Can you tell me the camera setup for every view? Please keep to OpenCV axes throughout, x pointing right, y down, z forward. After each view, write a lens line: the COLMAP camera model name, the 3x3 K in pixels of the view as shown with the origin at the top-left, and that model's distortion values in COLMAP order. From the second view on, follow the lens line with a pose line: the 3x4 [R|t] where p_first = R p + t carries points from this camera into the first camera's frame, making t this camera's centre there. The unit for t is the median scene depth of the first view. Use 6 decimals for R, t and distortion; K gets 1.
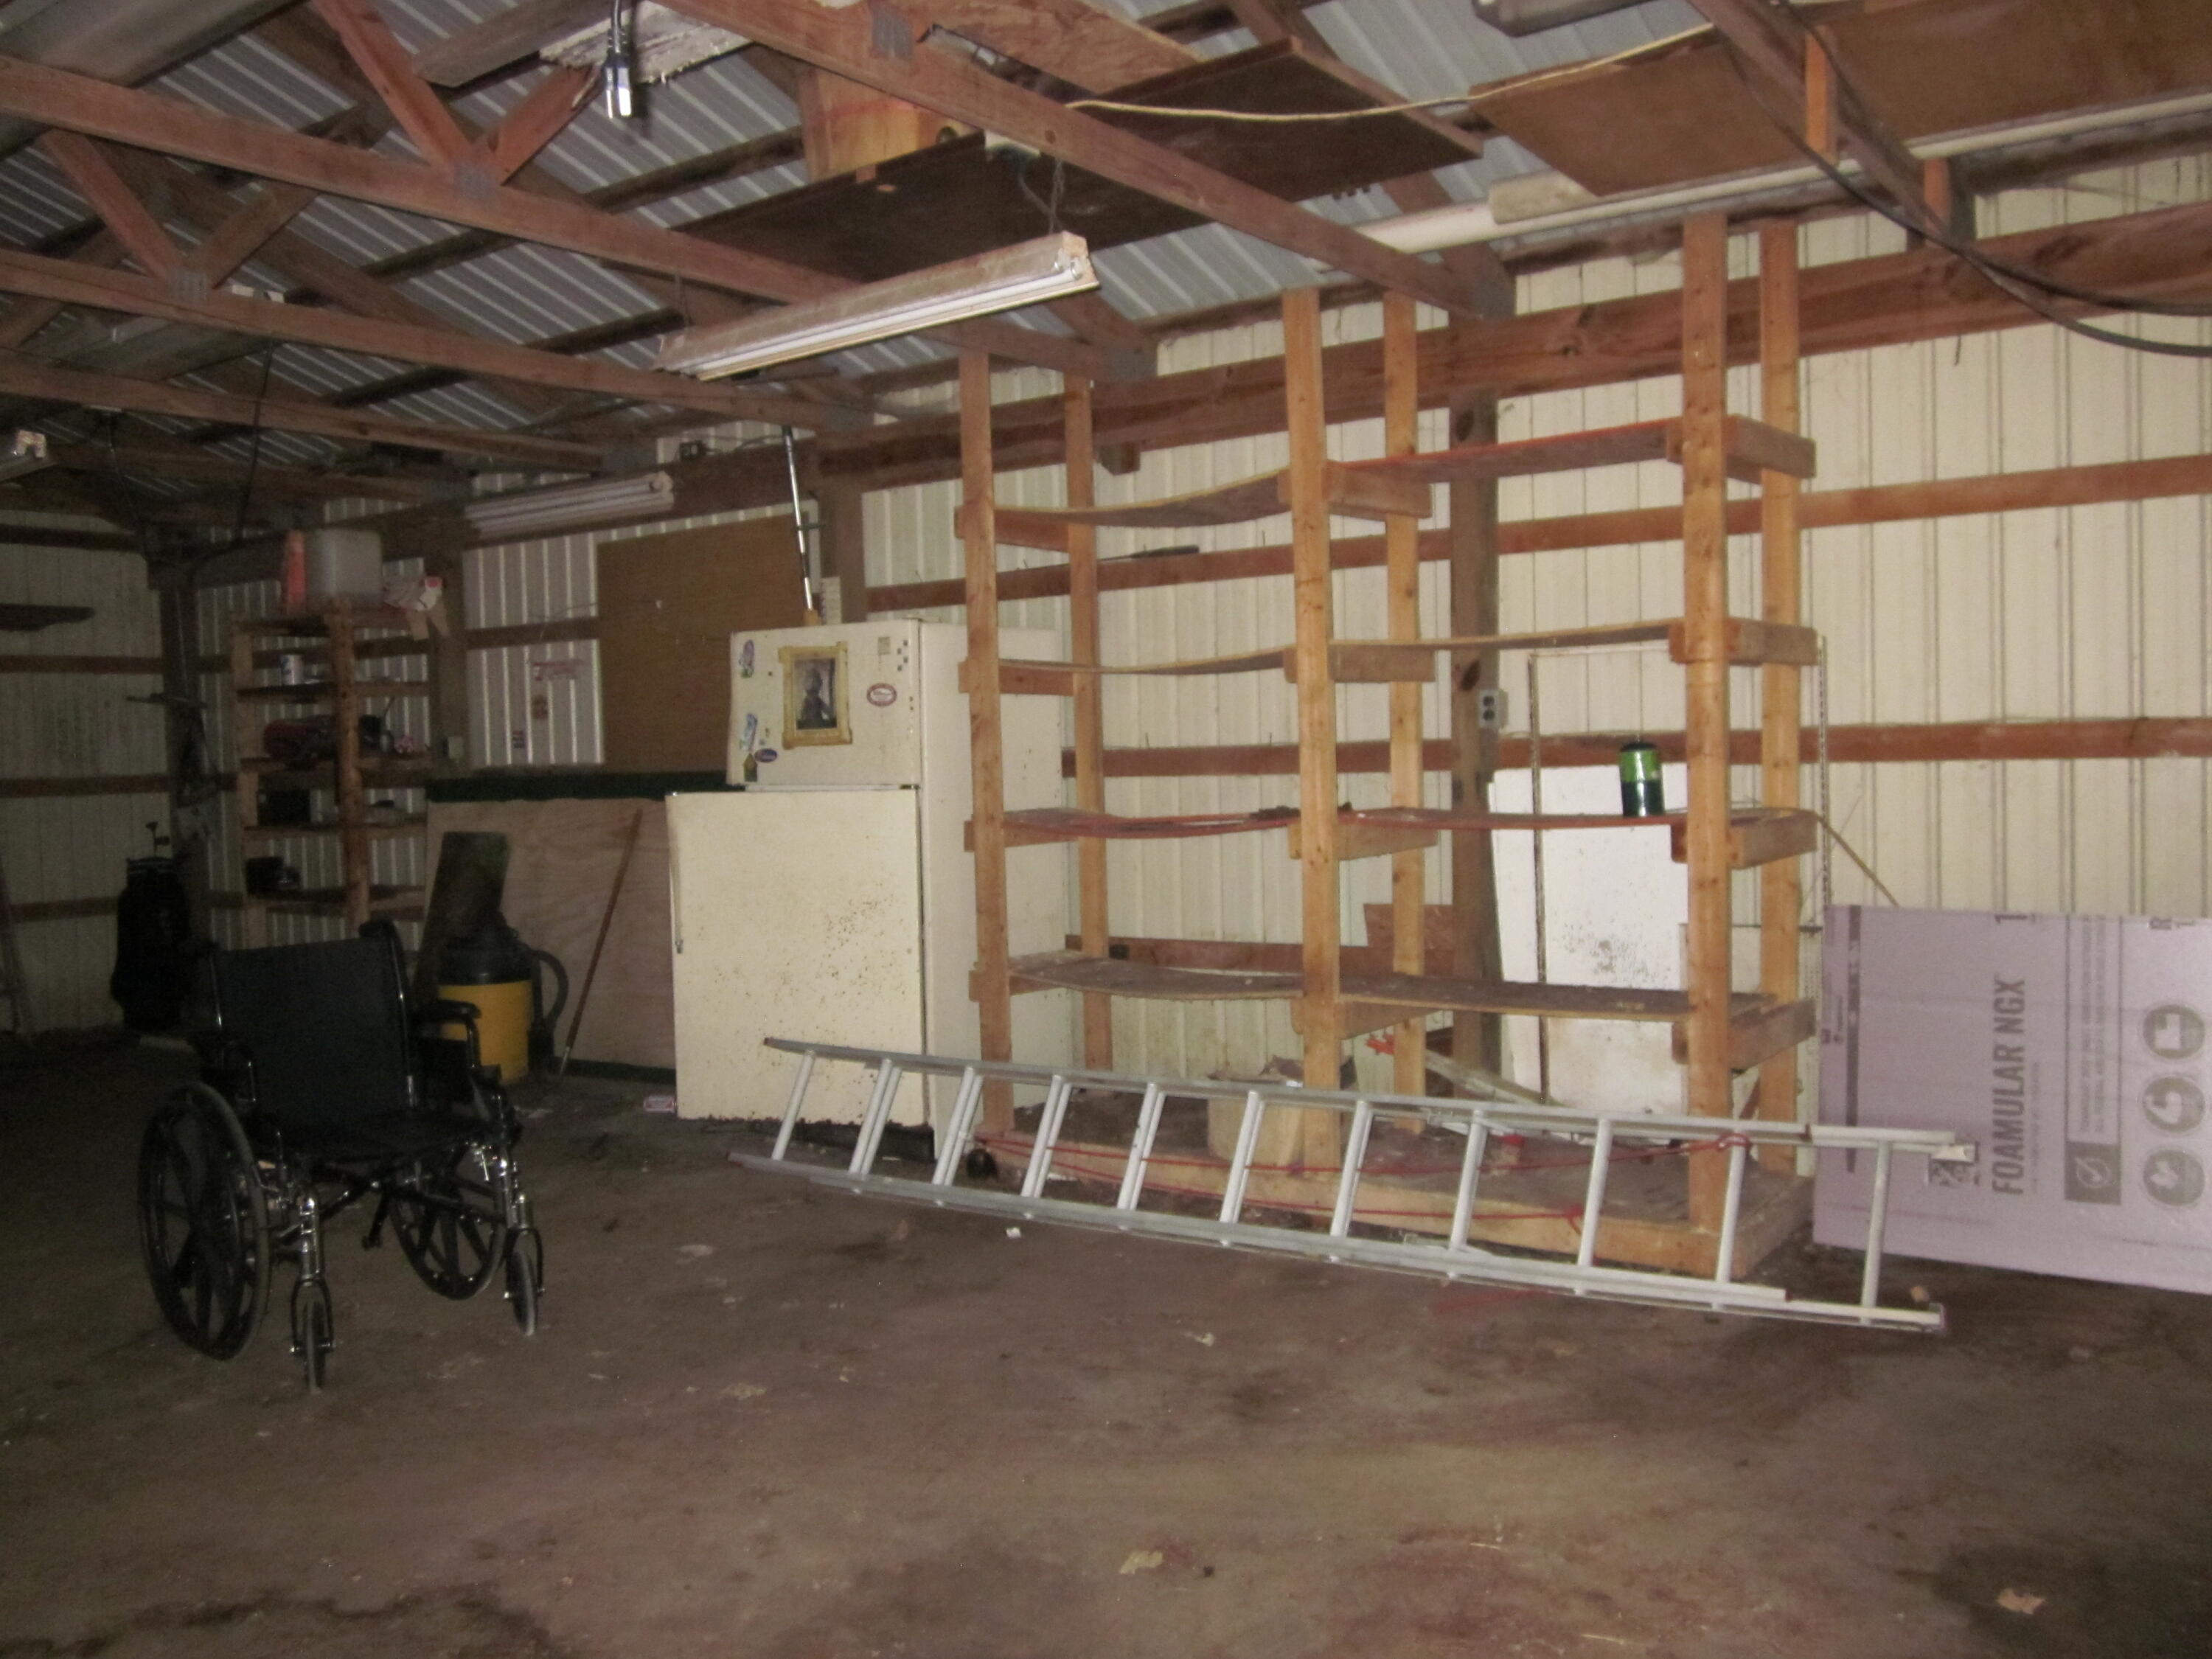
lens RADIAL K [[1855.2, 0, 1100.5], [0, 1855.2, 831.2], [0, 0, 1]] dist [-0.041944, 0.013785]
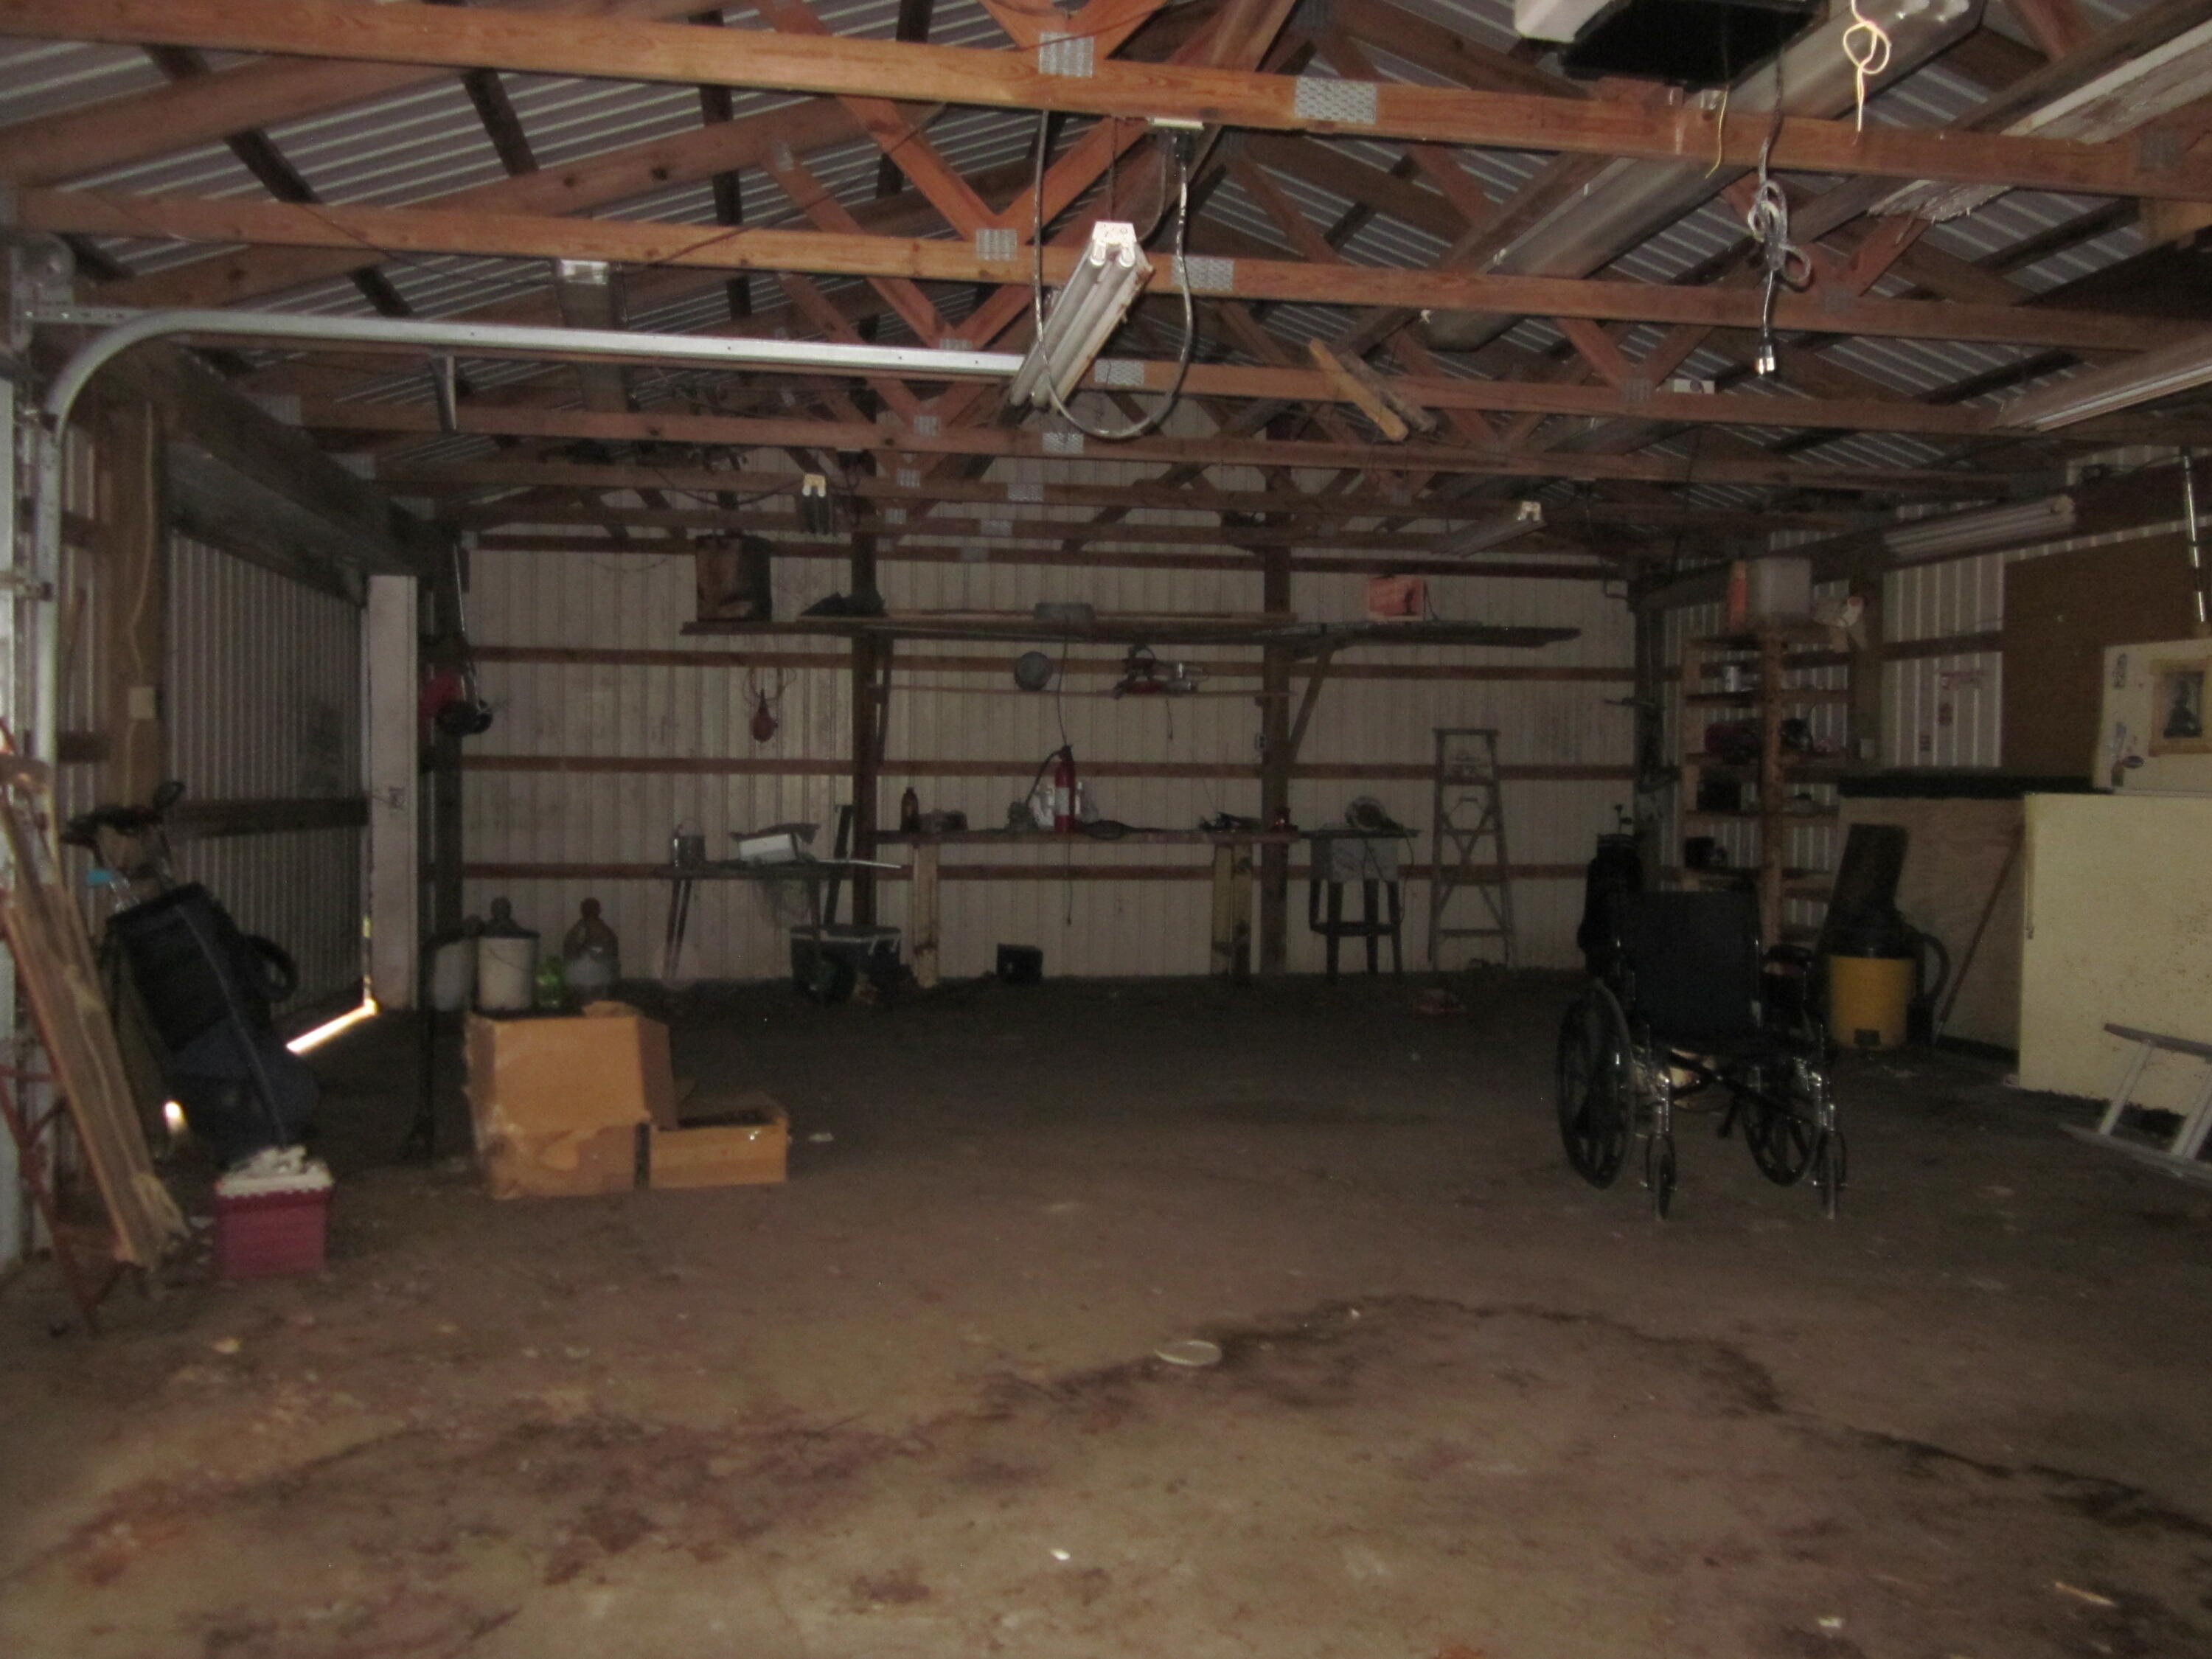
lens RADIAL K [[1855.2, 0, 1106.4], [0, 1855.2, 829.6], [0, 0, 1]] dist [-0.041944, 0.013785]
pose [[0.719851, 0.054309, -0.692000, 0.116374], [-0.056827, 0.998199, 0.019226, 0.010298], [0.691798, 0.025485, 0.721641, -0.152123]]
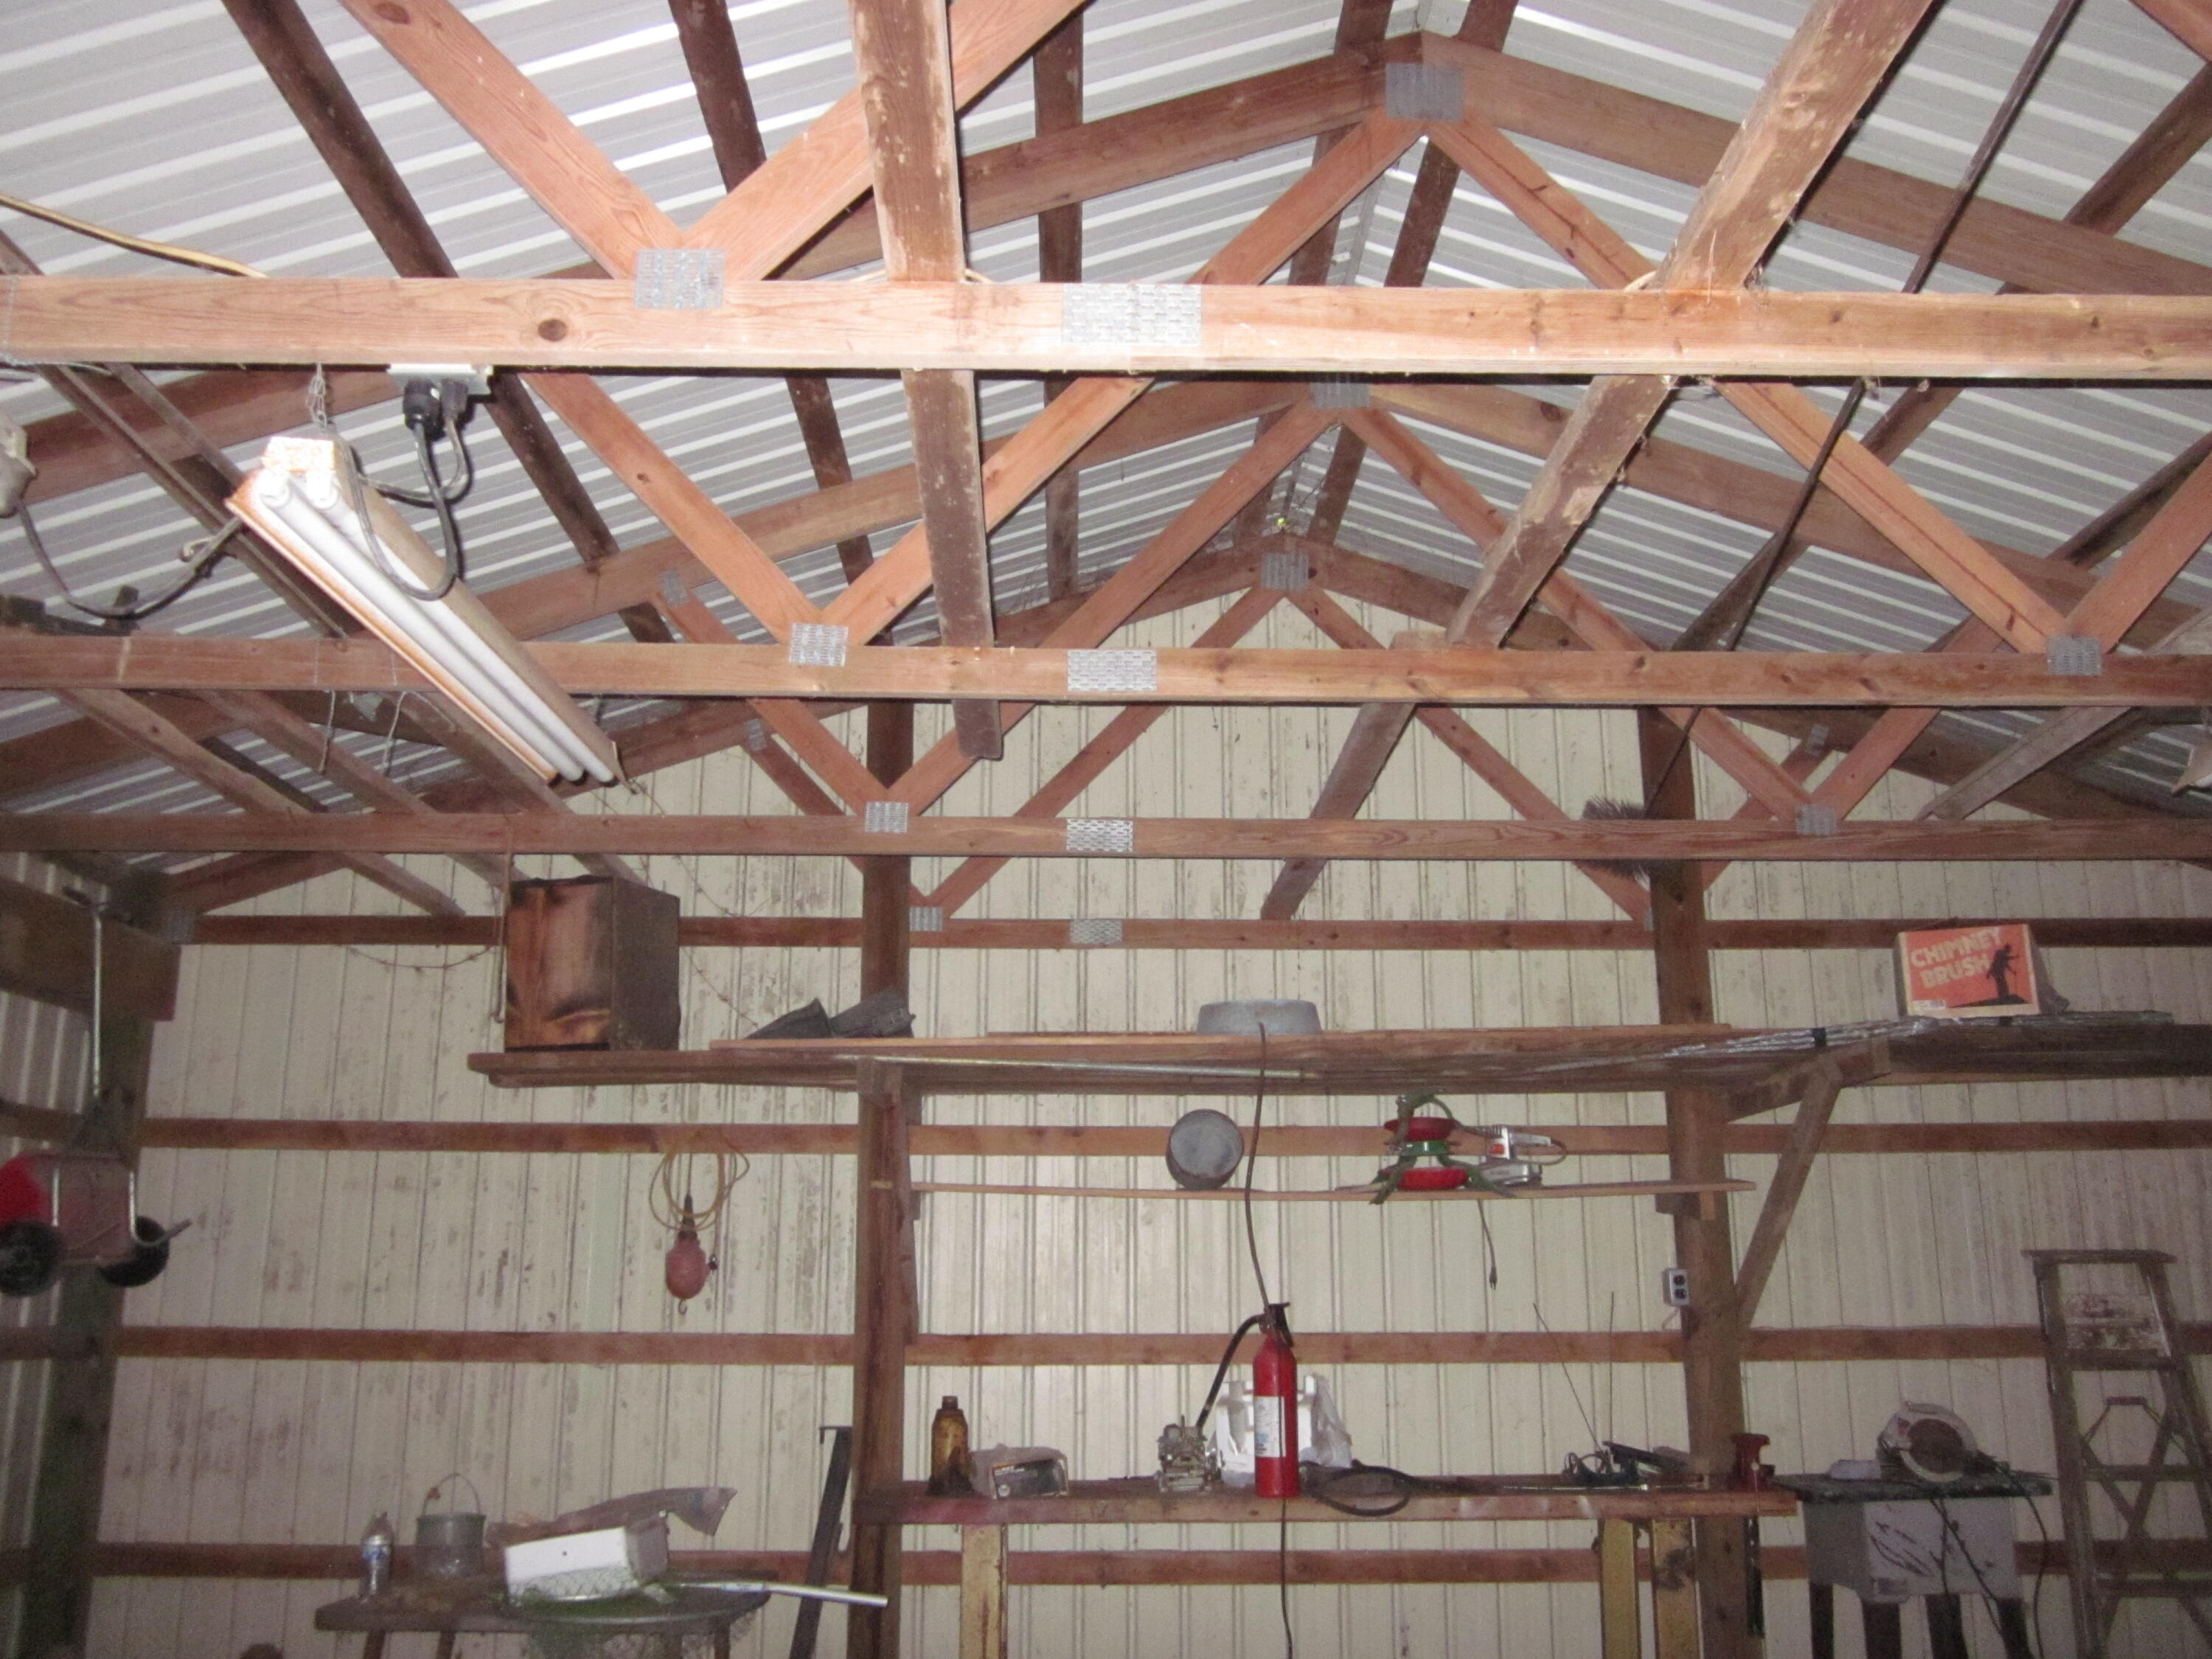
lens RADIAL K [[1855.2, 0, 1100.1], [0, 1855.2, 827.7], [0, 0, 1]] dist [-0.041944, 0.013785]
pose [[0.609963, -0.167332, -0.774562, -0.276121], [-0.048138, 0.967821, -0.246991, -0.016539], [0.790967, 0.187941, 0.582280, 0.264670]]
